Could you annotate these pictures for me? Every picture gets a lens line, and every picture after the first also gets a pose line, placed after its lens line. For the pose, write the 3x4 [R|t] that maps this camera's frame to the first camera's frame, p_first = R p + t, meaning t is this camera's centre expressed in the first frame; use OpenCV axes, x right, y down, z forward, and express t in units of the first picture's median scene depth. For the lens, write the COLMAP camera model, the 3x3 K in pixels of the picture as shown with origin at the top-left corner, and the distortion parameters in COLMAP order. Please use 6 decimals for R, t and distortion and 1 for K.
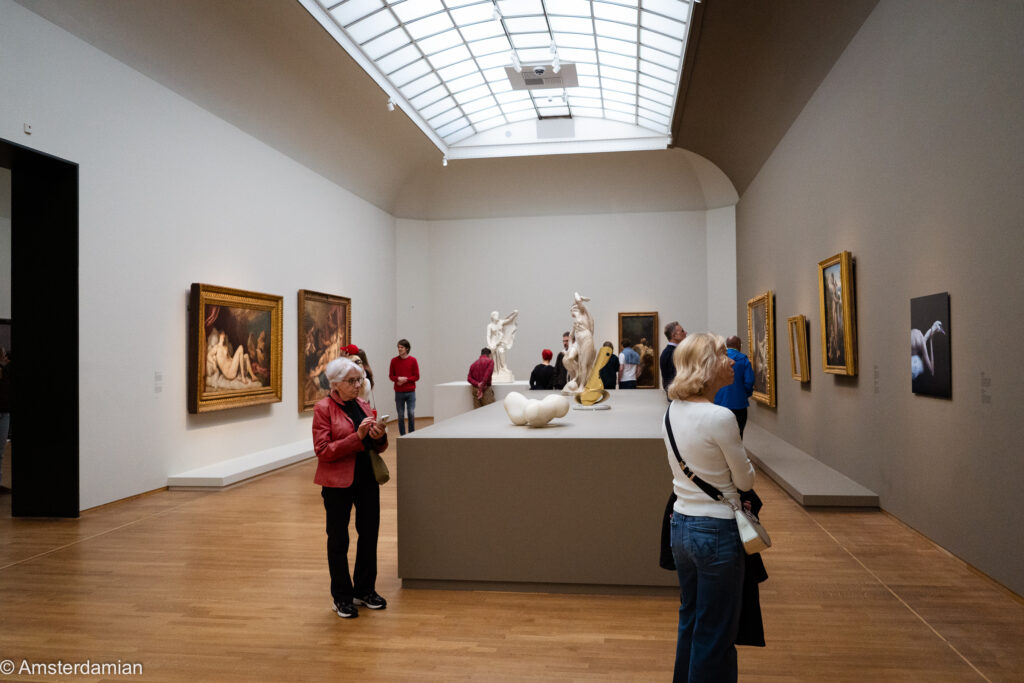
lens RADIAL K [[806.0, 0, 513.8], [0, 806.0, 341.6], [0, 0, 1]] dist [-0.006282, -0.003461]
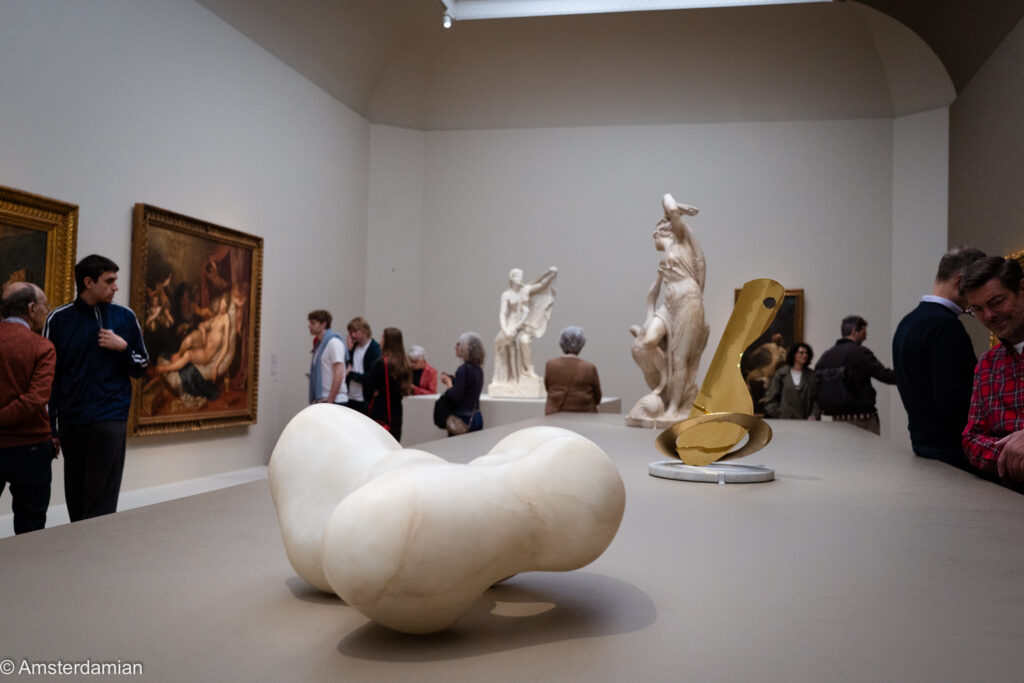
lens RADIAL K [[896.1, 0, 510.2], [0, 896.1, 340.2], [0, 0, 1]] dist [0.006179, 0.002051]
pose [[0.995505, 0.034192, -0.088324, 0.031313], [-0.036109, 0.999144, -0.020202, 0.026397], [0.087557, 0.023300, 0.995887, 0.419769]]
